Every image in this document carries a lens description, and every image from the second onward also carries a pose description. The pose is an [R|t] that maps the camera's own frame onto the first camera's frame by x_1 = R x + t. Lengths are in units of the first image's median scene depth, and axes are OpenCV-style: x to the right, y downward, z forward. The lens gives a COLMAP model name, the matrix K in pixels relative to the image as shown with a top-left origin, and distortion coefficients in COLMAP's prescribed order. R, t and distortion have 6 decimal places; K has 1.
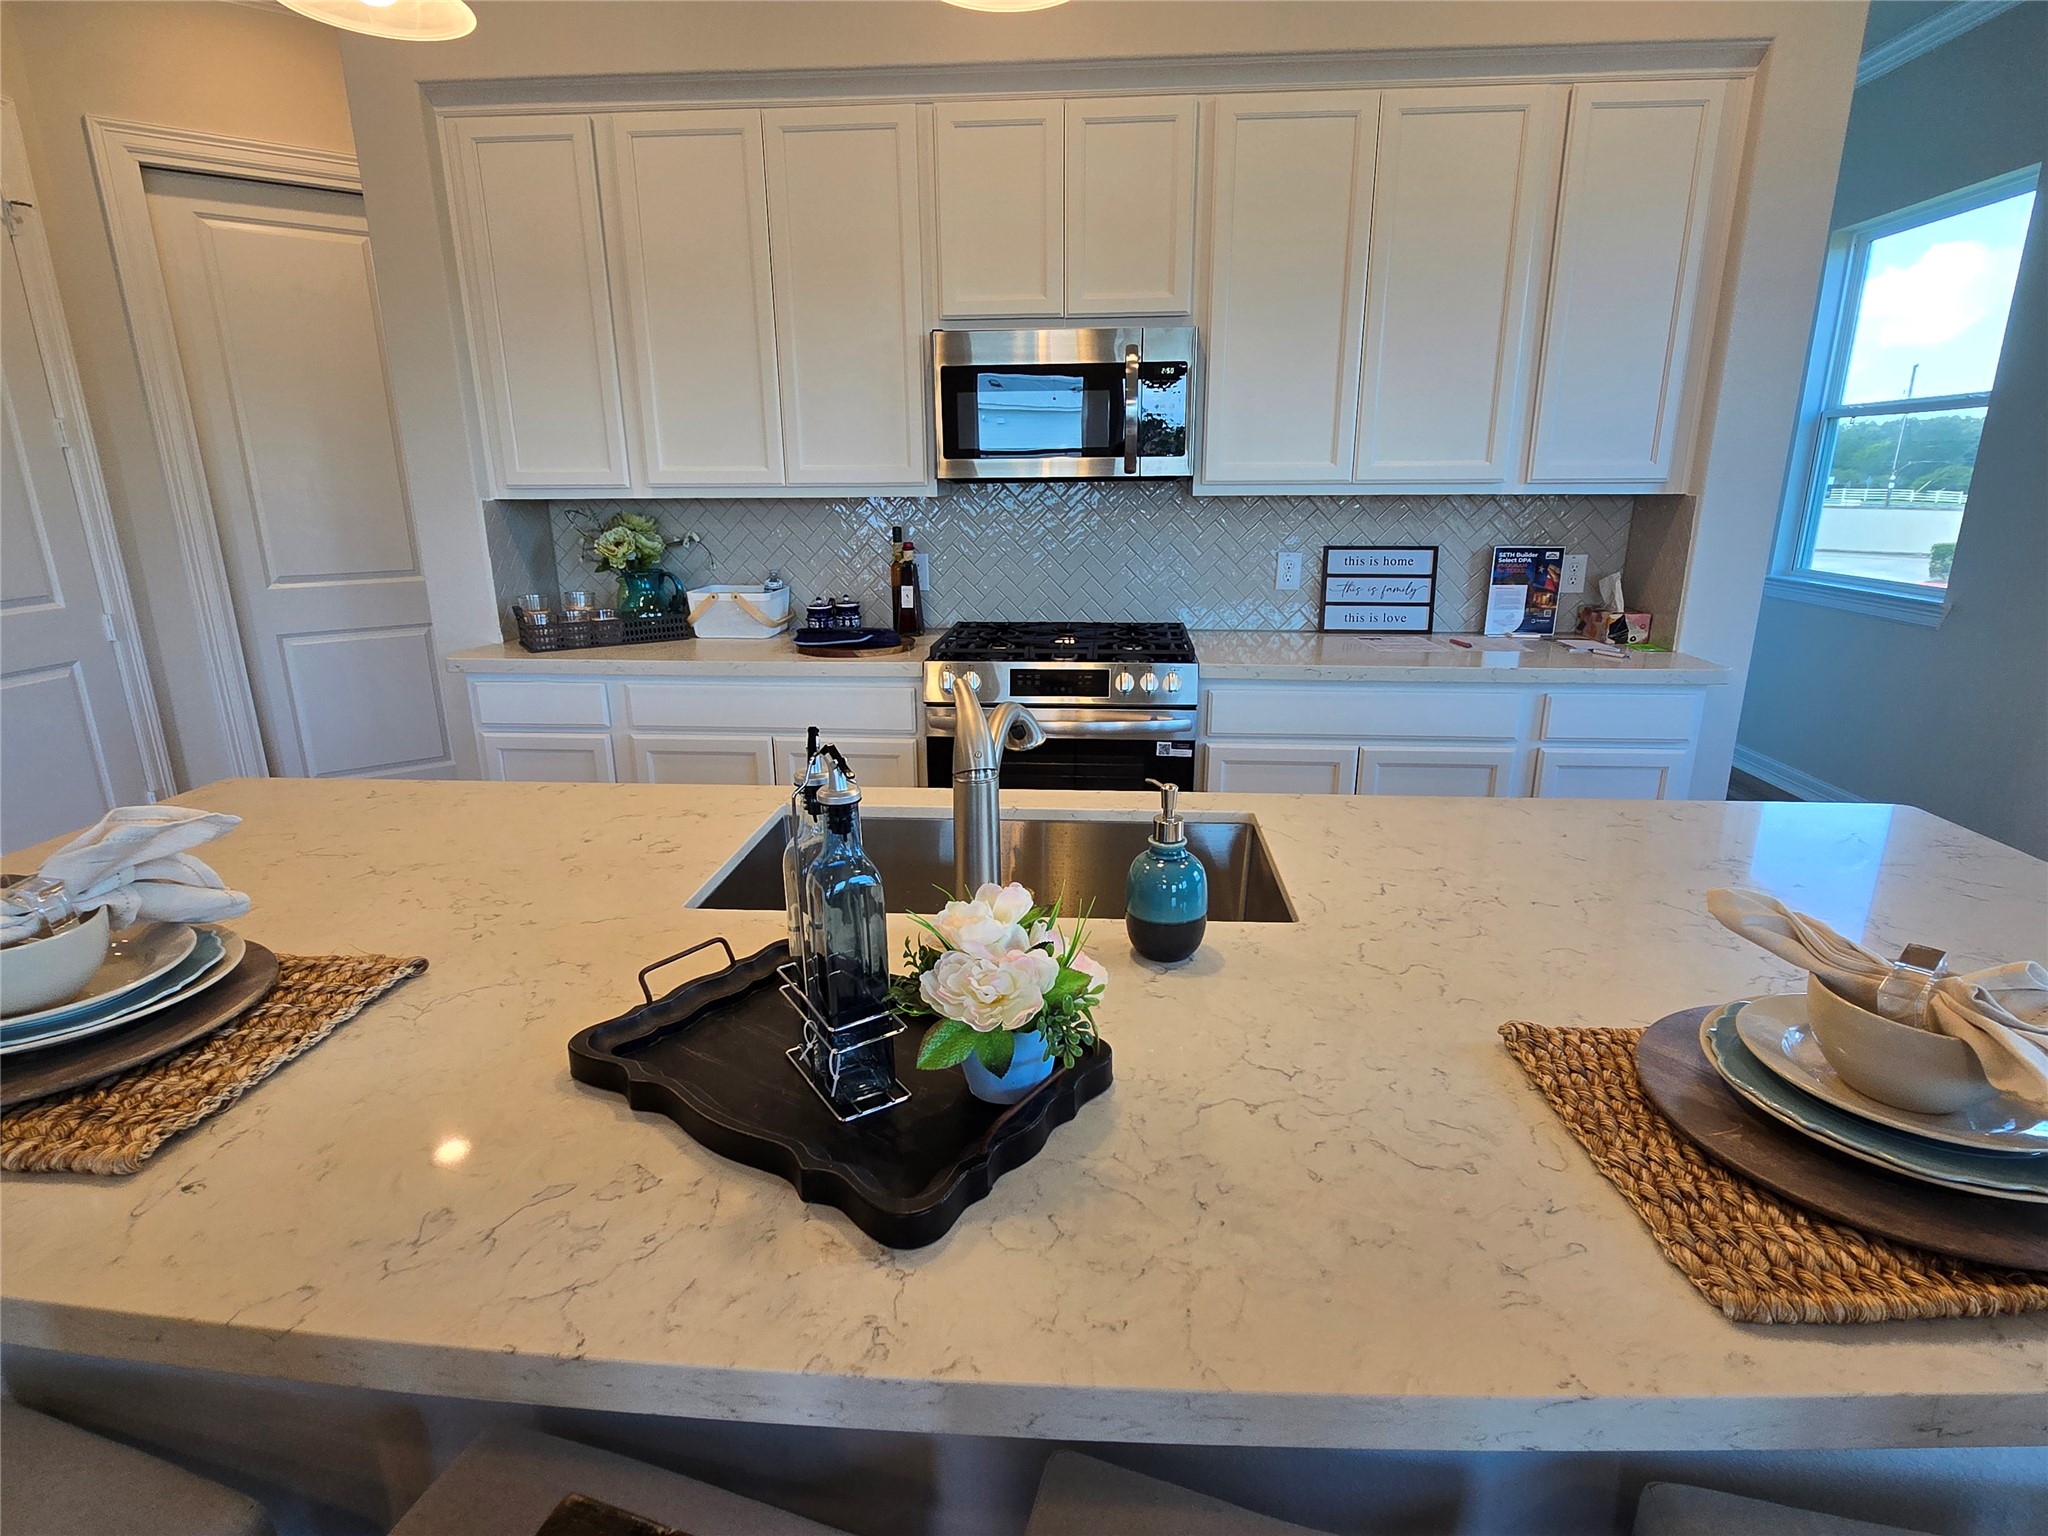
lens RADIAL K [[1058.5, 0, 1035.3], [0, 1058.5, 776.2], [0, 0, 1]] dist [-0.002282, -0.000393]
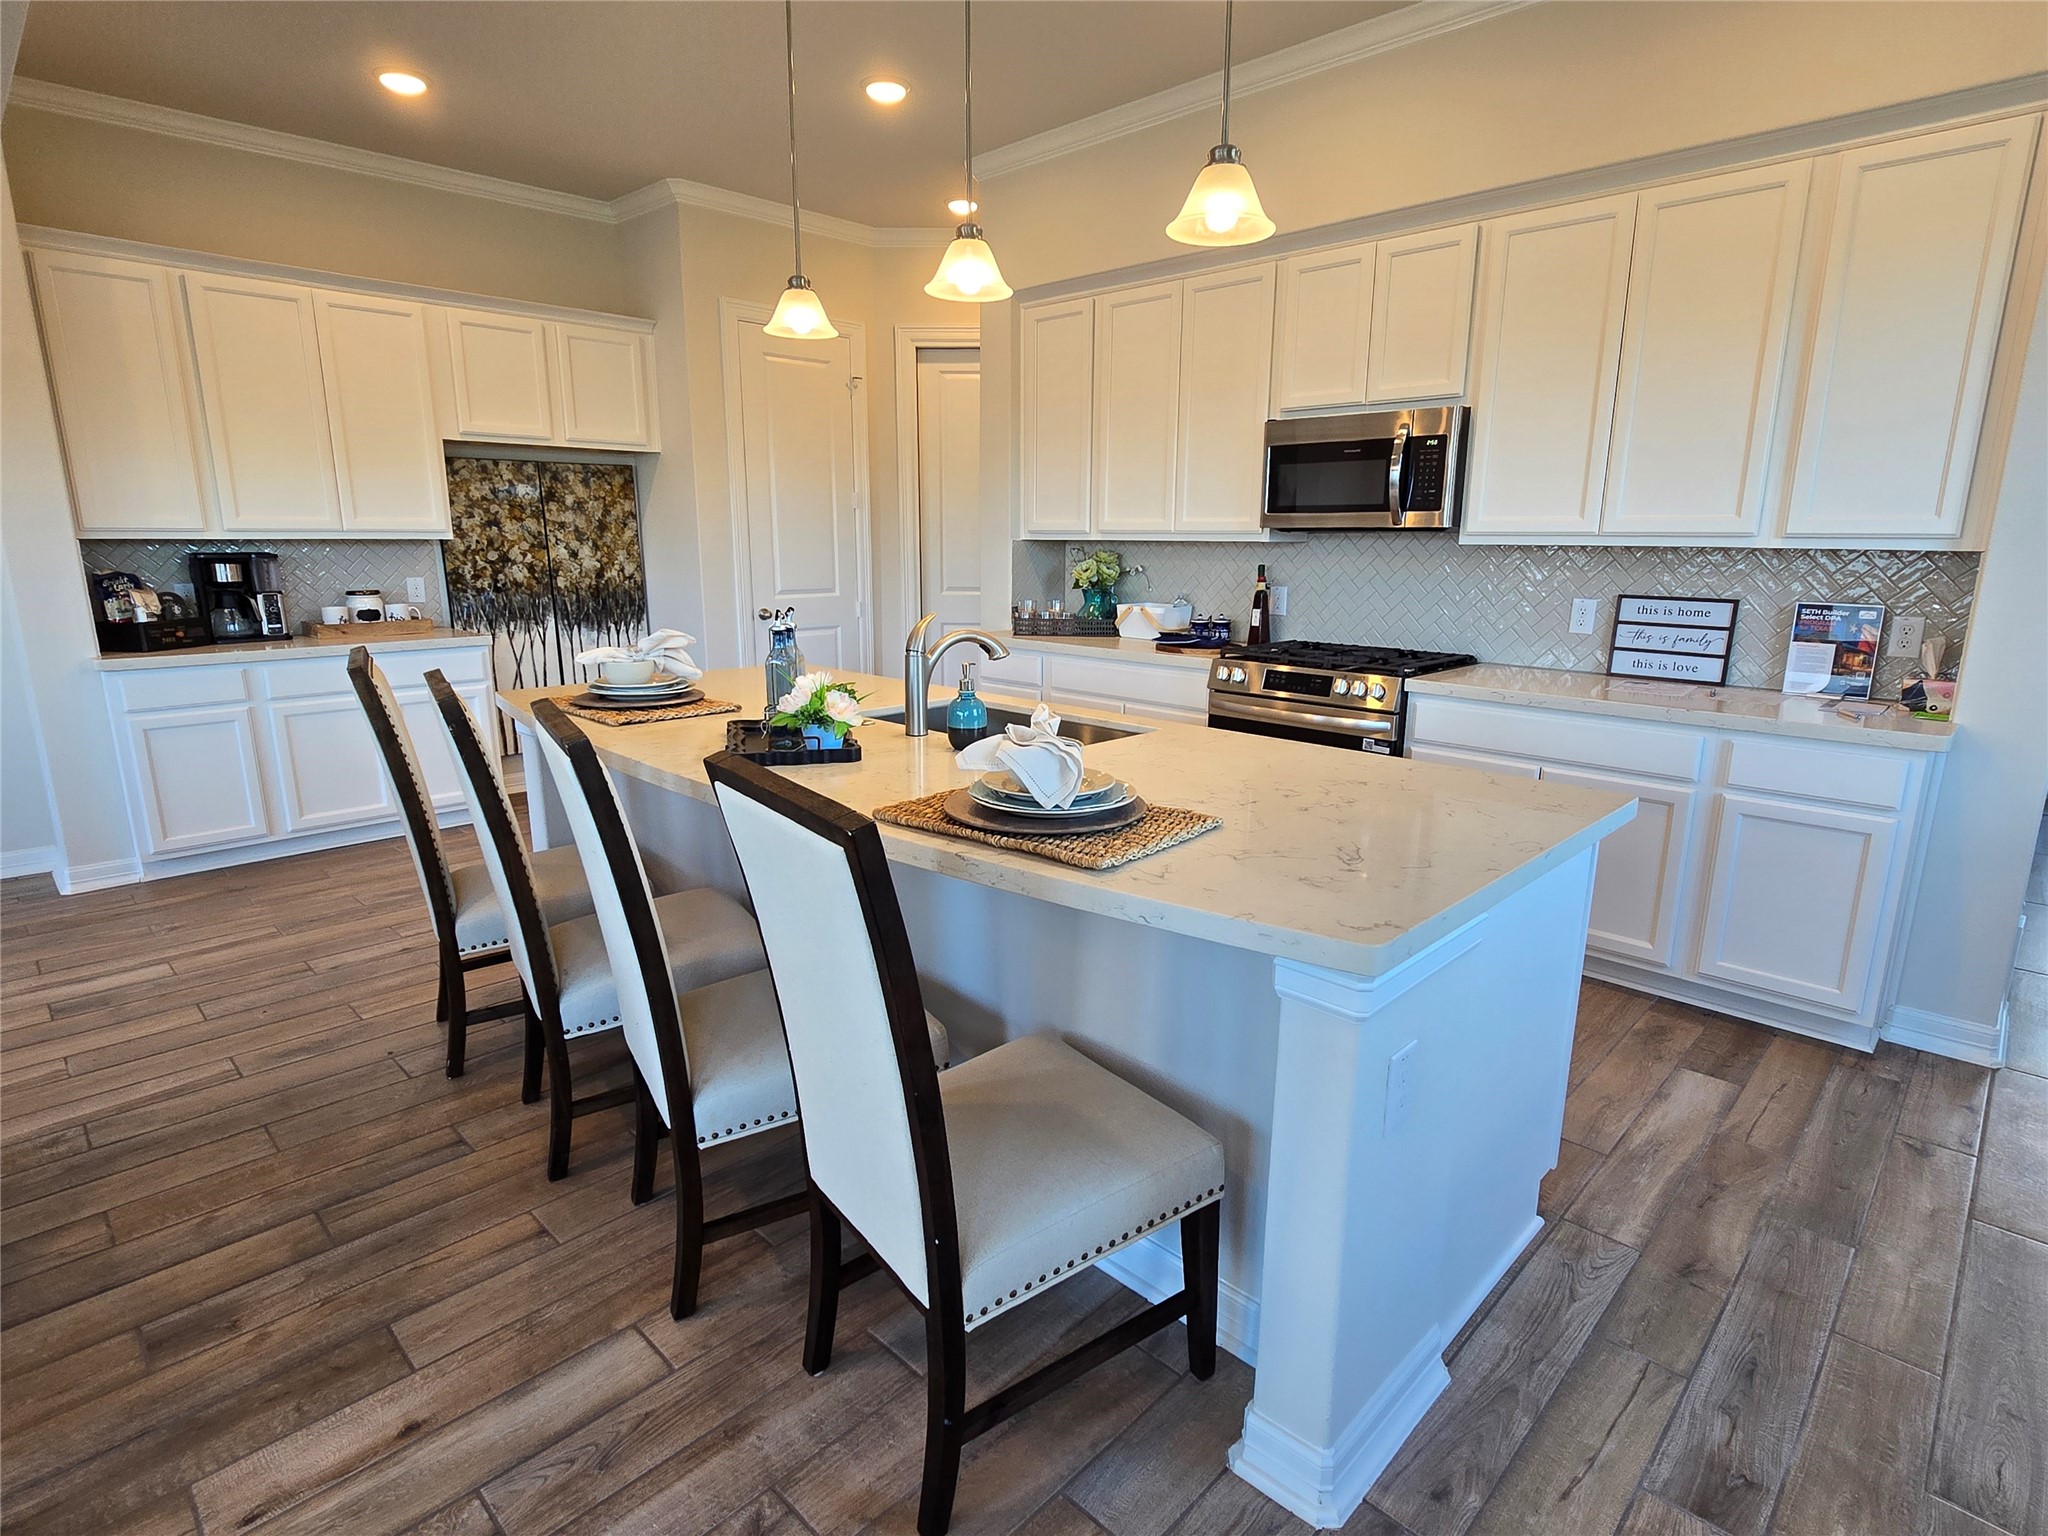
lens RADIAL K [[1058.5, 0, 1035.3], [0, 1058.5, 776.2], [0, 0, 1]] dist [-0.002282, -0.000393]
pose [[0.766038, 0.153914, -0.624096, 0.525178], [-0.186577, 0.982351, 0.013254, 0.058304], [0.615121, 0.106289, 0.781235, -0.175793]]
